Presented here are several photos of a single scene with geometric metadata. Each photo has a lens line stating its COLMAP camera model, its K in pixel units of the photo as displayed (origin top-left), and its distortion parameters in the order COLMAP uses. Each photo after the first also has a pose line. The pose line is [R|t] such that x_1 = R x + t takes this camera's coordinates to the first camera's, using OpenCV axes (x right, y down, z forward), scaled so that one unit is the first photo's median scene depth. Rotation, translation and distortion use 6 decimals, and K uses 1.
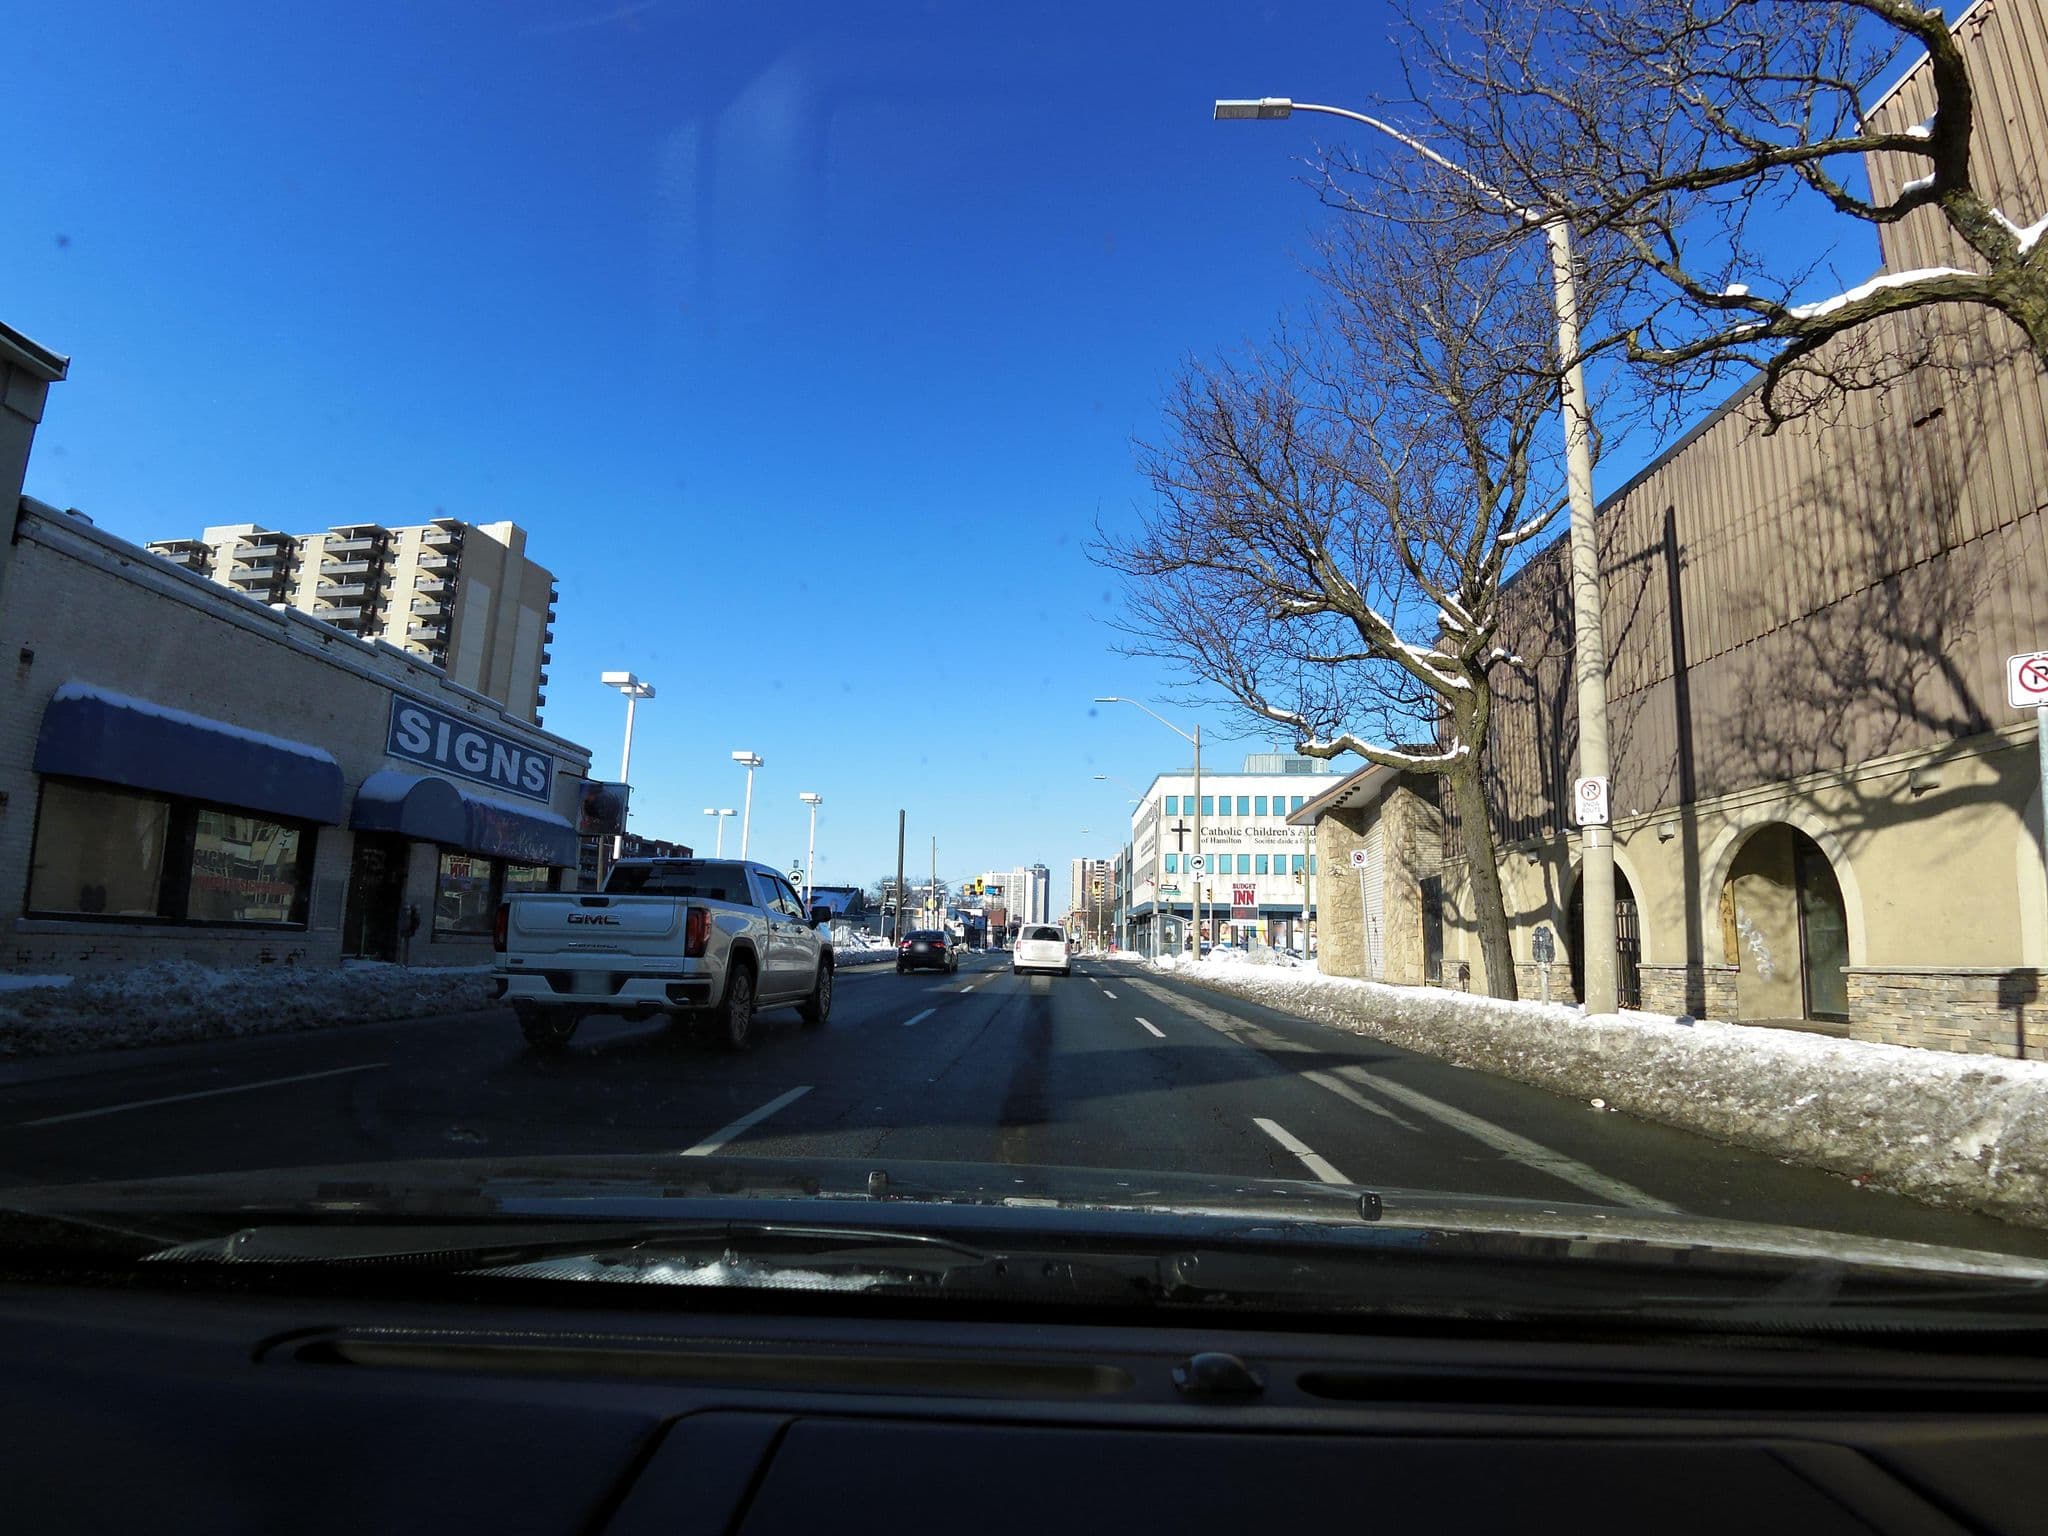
lens RADIAL K [[1075.1, 0, 1000.4], [0, 1075.1, 769.3], [0, 0, 1]] dist [-0.030656, -0.000032]
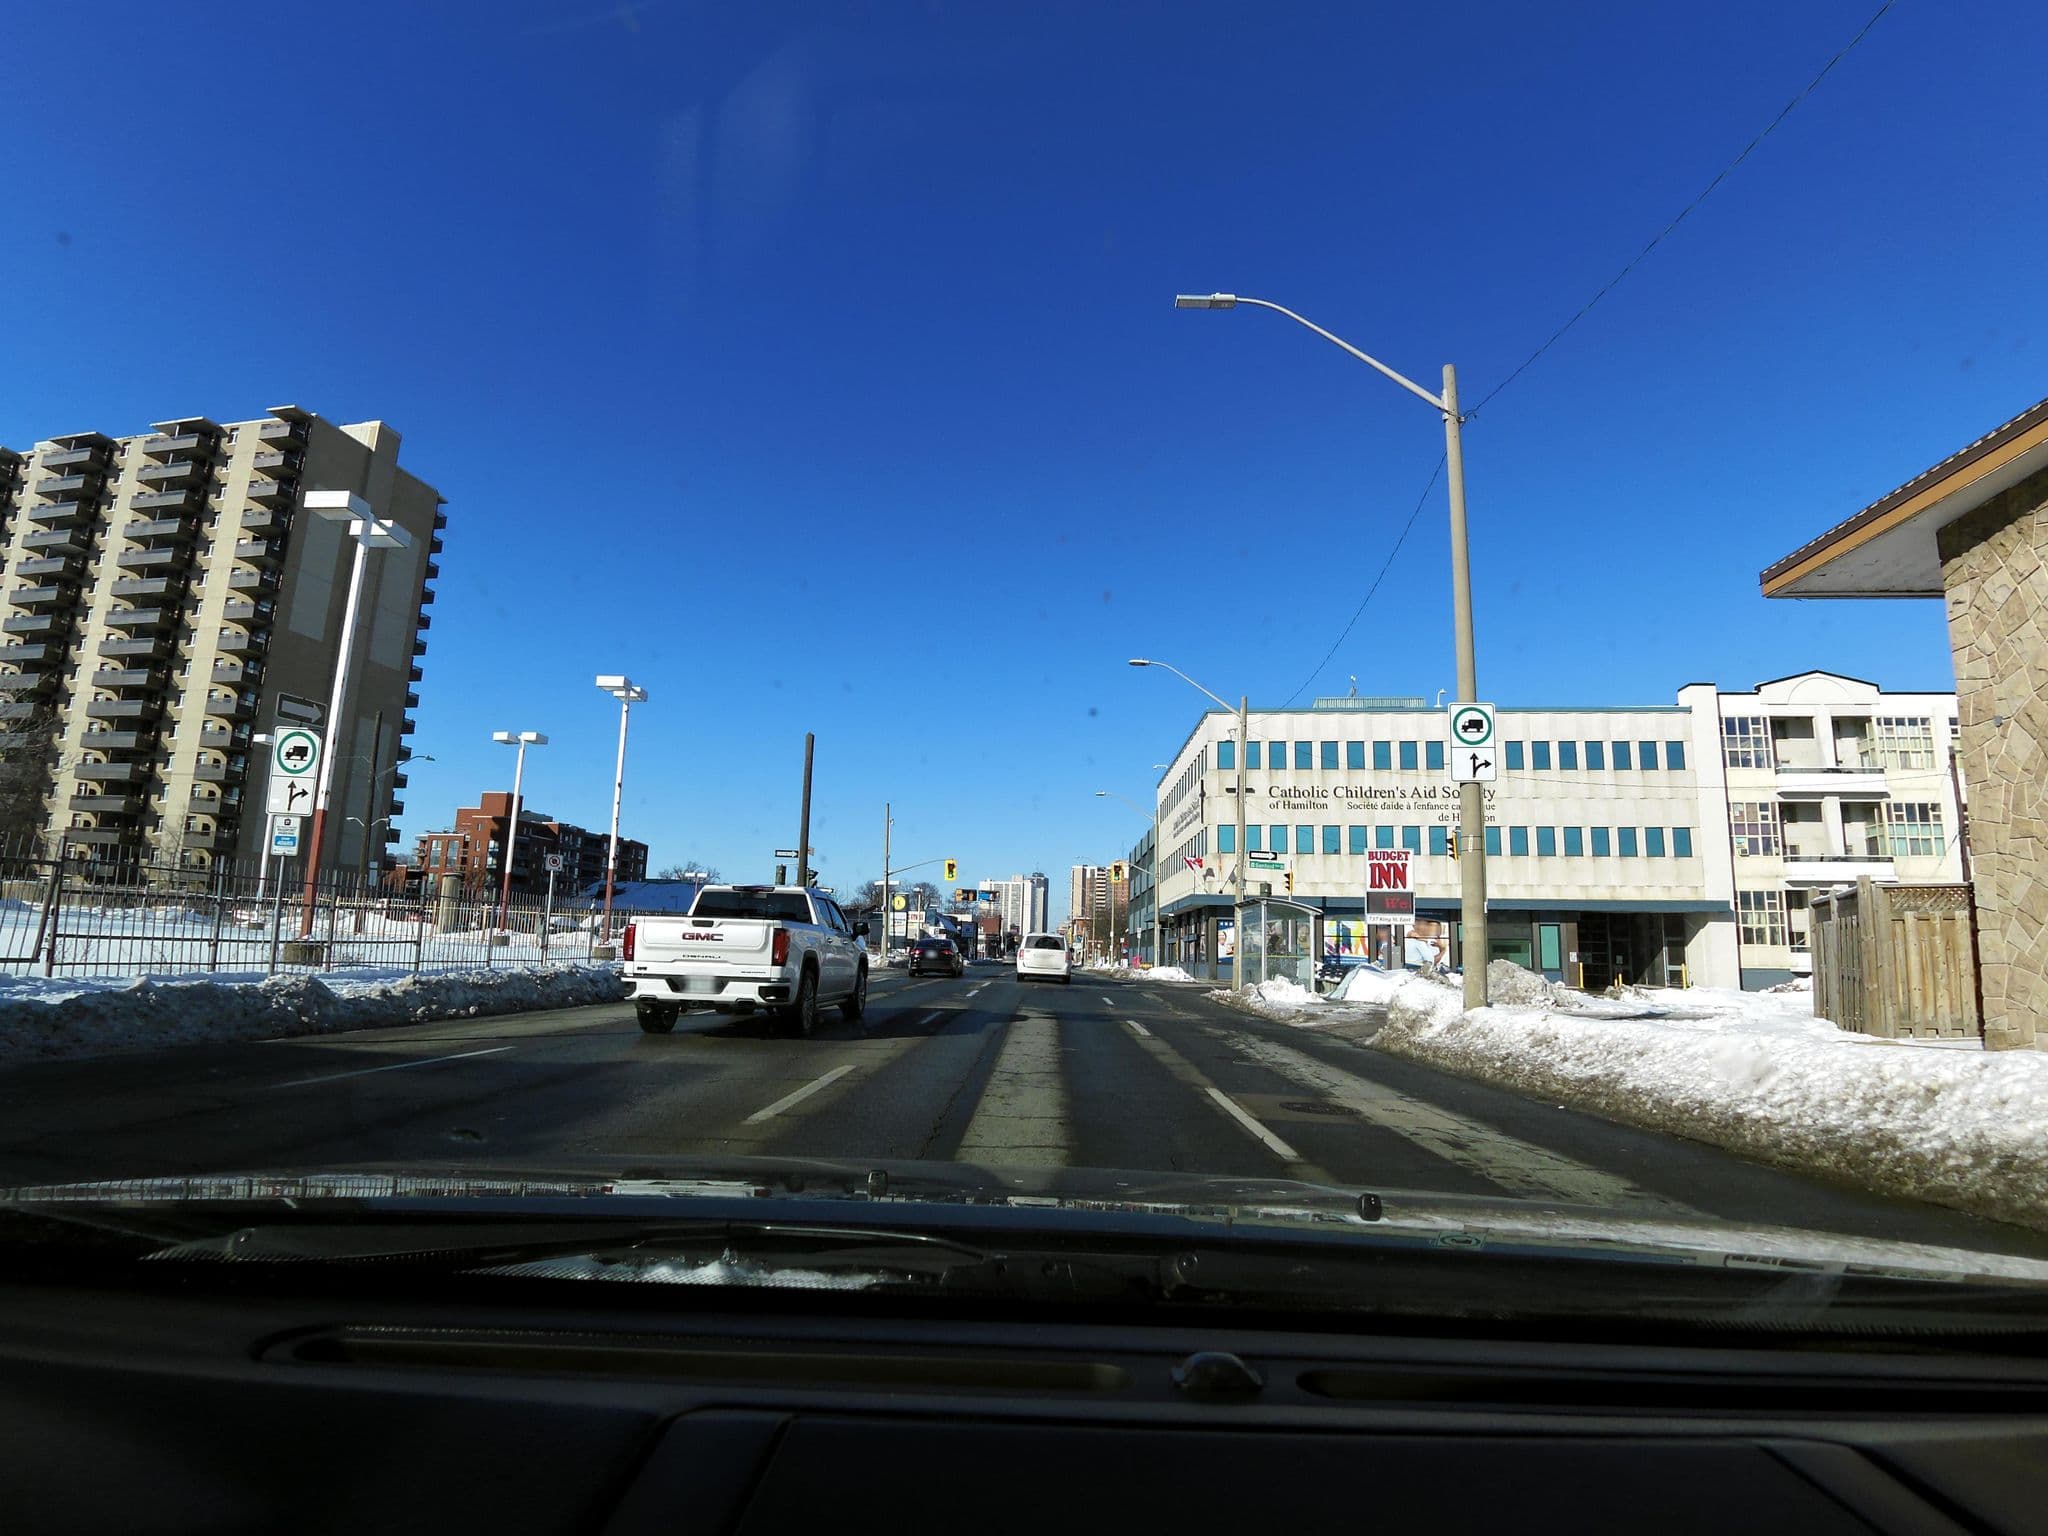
lens RADIAL K [[1048.8, 0, 1024.0], [0, 1048.8, 768.0], [0, 0, 1]] dist [-0.054668, 0.000263]
pose [[0.999736, 0.006950, 0.021918, 0.009810], [-0.006626, 0.999868, -0.014802, 0.037430], [-0.022018, 0.014653, 0.999650, 0.232496]]
